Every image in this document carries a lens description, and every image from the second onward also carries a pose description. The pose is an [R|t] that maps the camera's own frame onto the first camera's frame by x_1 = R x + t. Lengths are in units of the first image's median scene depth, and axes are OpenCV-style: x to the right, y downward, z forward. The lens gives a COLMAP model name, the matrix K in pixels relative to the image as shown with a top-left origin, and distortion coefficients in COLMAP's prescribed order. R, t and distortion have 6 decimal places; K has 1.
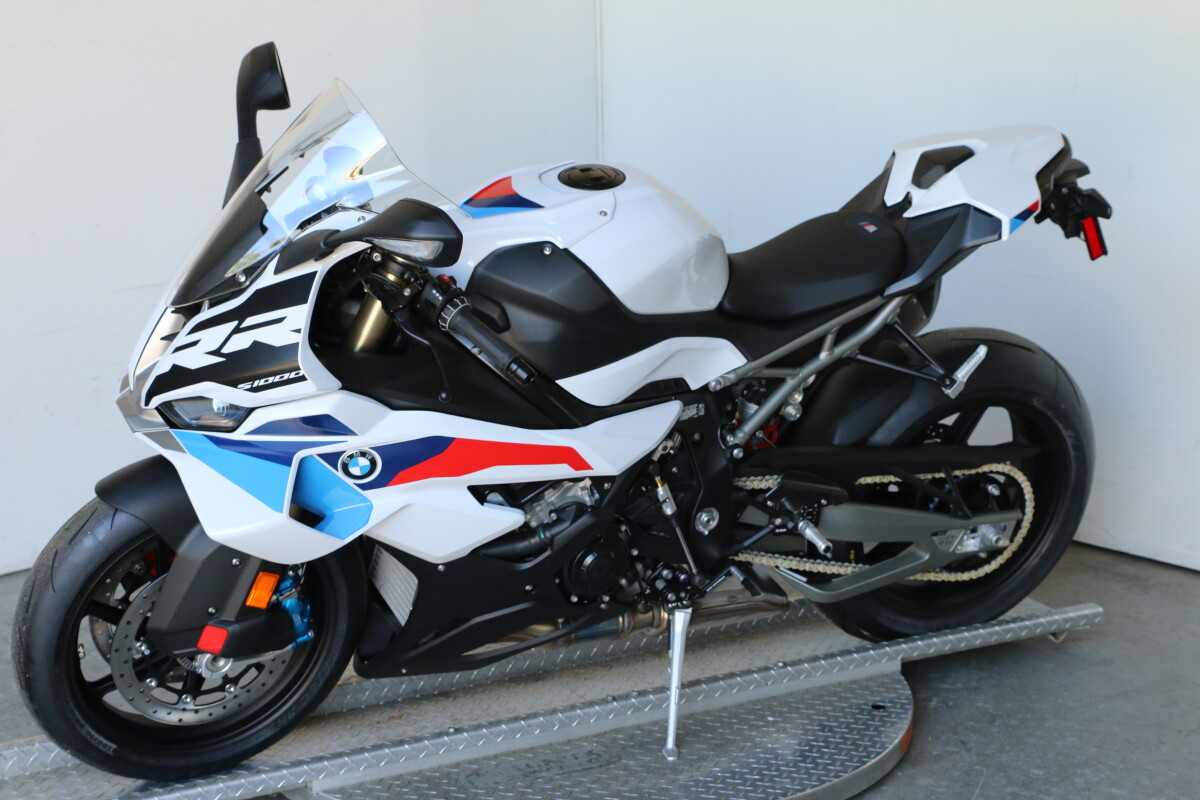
lens RADIAL K [[2298.6, 0, 600.0], [0, 2298.6, 400.0], [0, 0, 1]] dist [-0.014919, 0.283510]
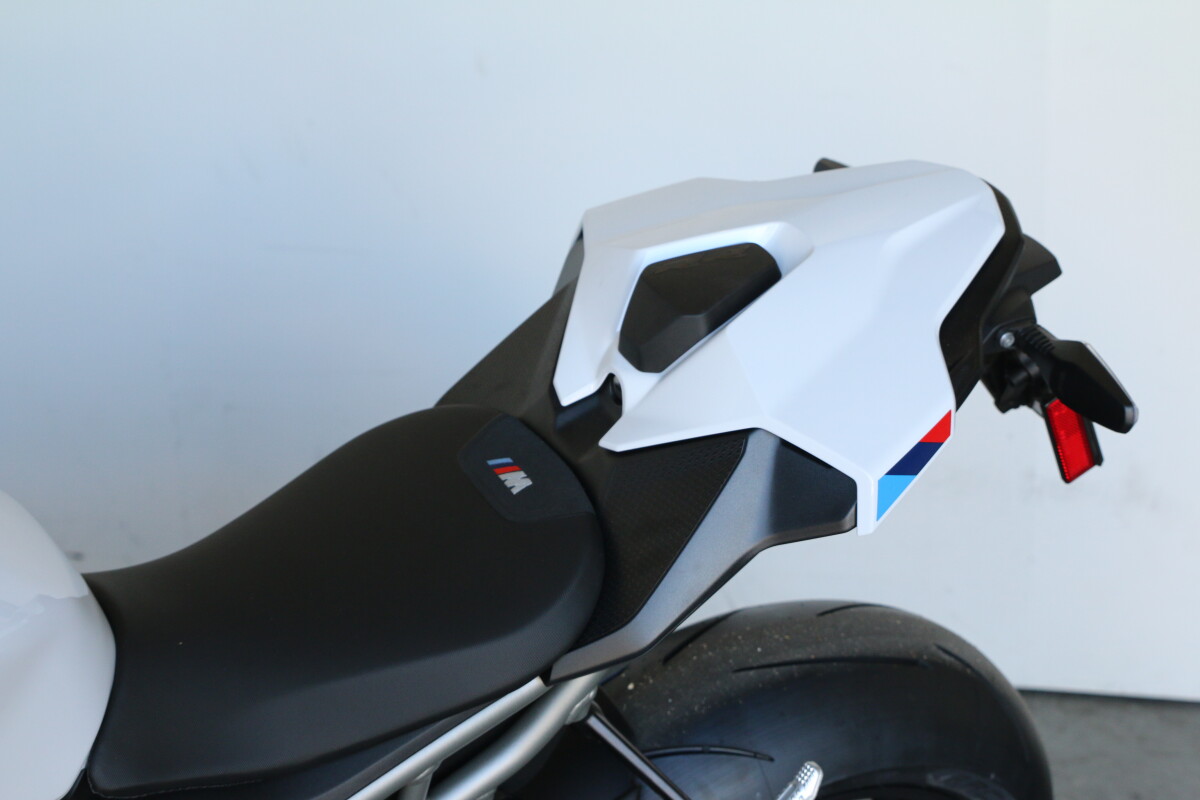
lens RADIAL K [[2216.2, 0, 600.0], [0, 2216.2, 400.0], [0, 0, 1]] dist [-0.015087, 0.271273]
pose [[0.996591, -0.040950, 0.071625, 0.106850], [0.030386, 0.989283, 0.142813, -0.141379], [-0.076706, -0.140150, 0.987155, 0.641843]]
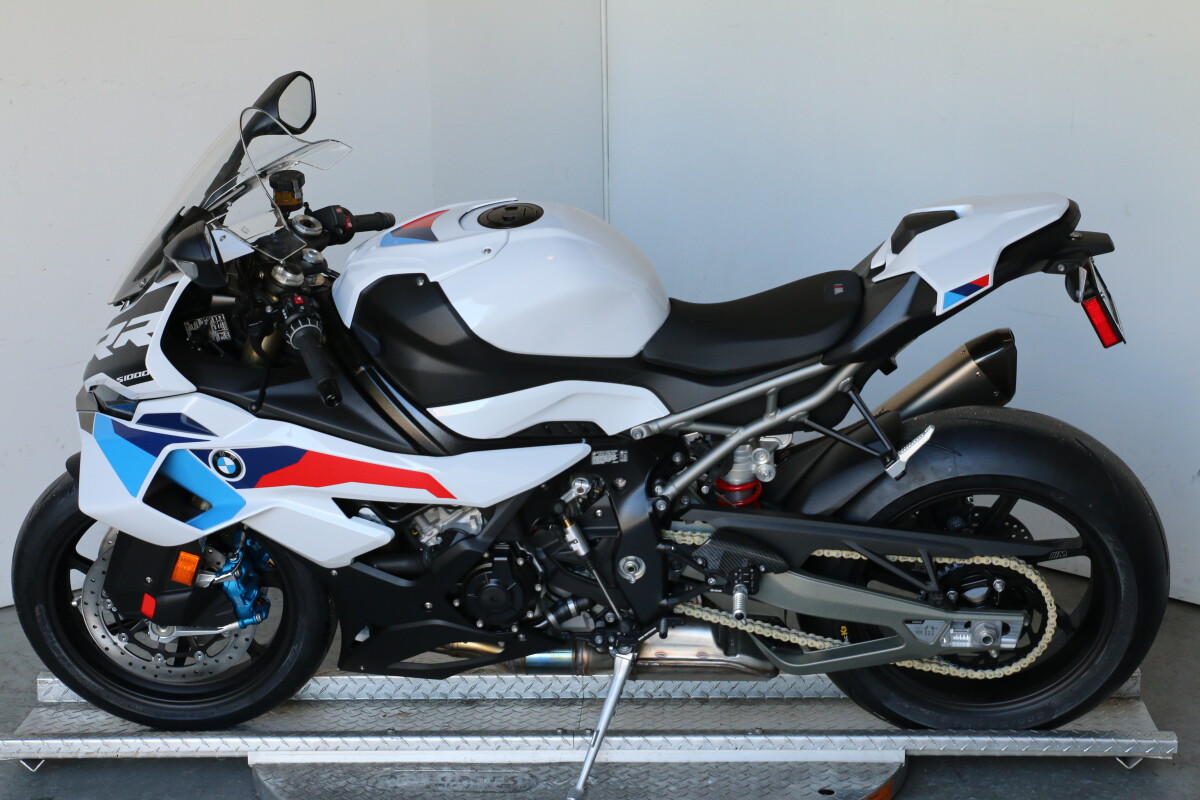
lens RADIAL K [[2216.2, 0, 600.0], [0, 2216.2, 400.0], [0, 0, 1]] dist [-0.015087, 0.271273]
pose [[0.867930, 0.106917, -0.485043, 0.487043], [-0.110908, 0.993618, 0.020564, -0.037797], [0.484146, 0.035947, 0.874248, 0.152450]]
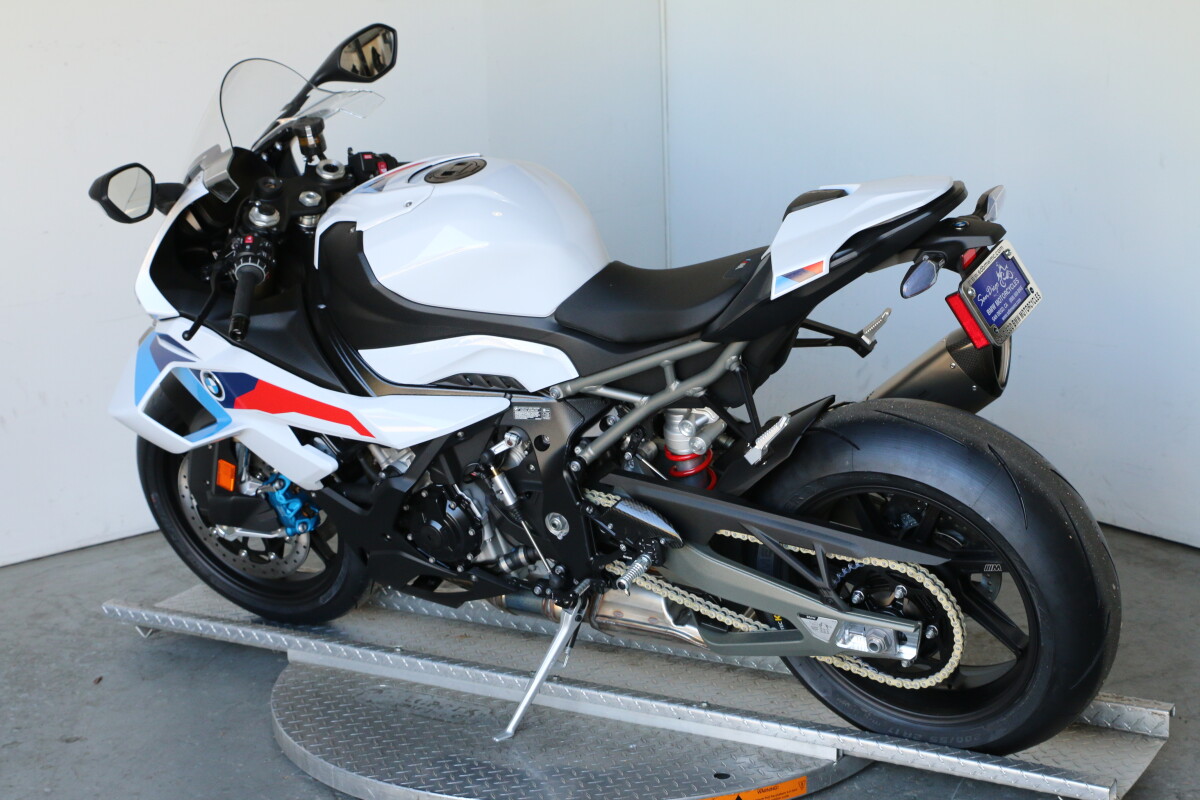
lens RADIAL K [[2166.4, 0, 600.0], [0, 2166.4, 400.0], [0, 0, 1]] dist [-0.017446, 0.129801]
pose [[0.540090, 0.200831, -0.817294, 0.814410], [-0.167185, 0.977360, 0.129682, -0.126248], [0.824835, 0.066599, 0.561438, 0.474935]]
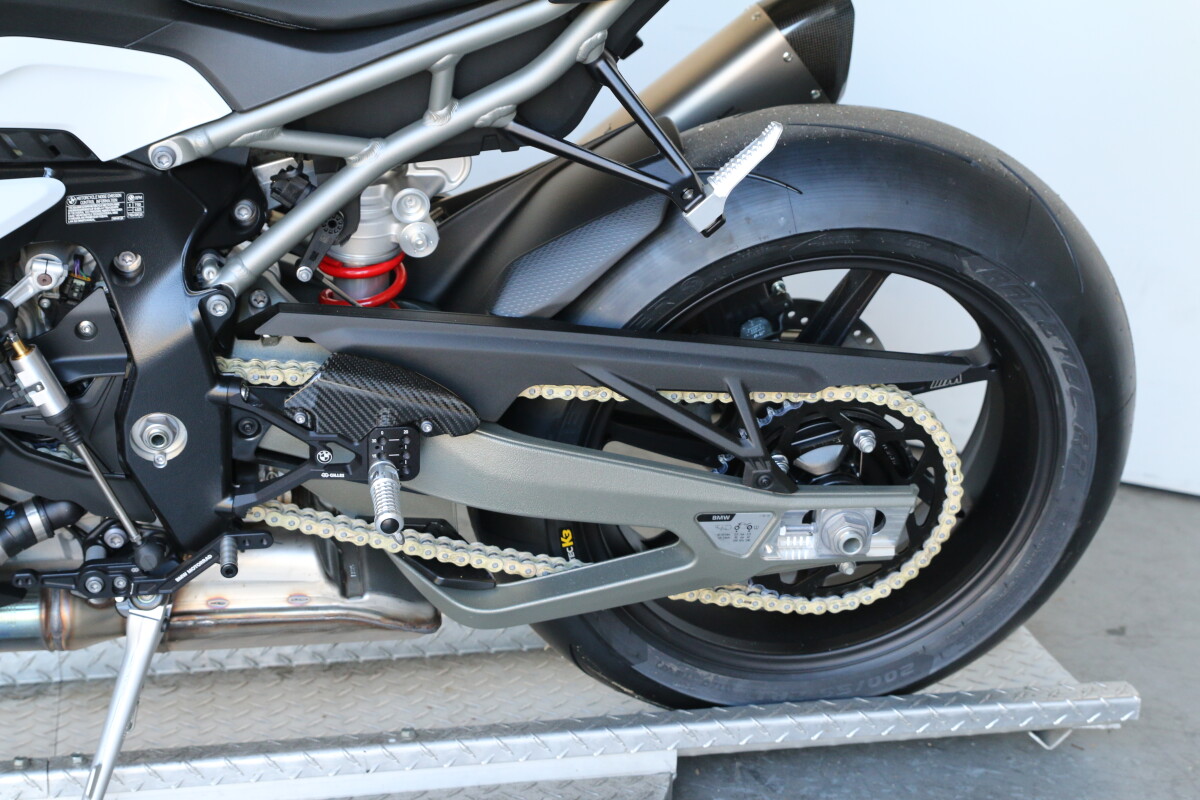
lens RADIAL K [[2216.2, 0, 600.0], [0, 2216.2, 400.0], [0, 0, 1]] dist [-0.015087, 0.271273]
pose [[0.962161, 0.099932, -0.253495, 0.252184], [-0.088565, 0.994501, 0.055892, 0.009765], [0.257686, -0.031326, 0.965721, 0.566649]]
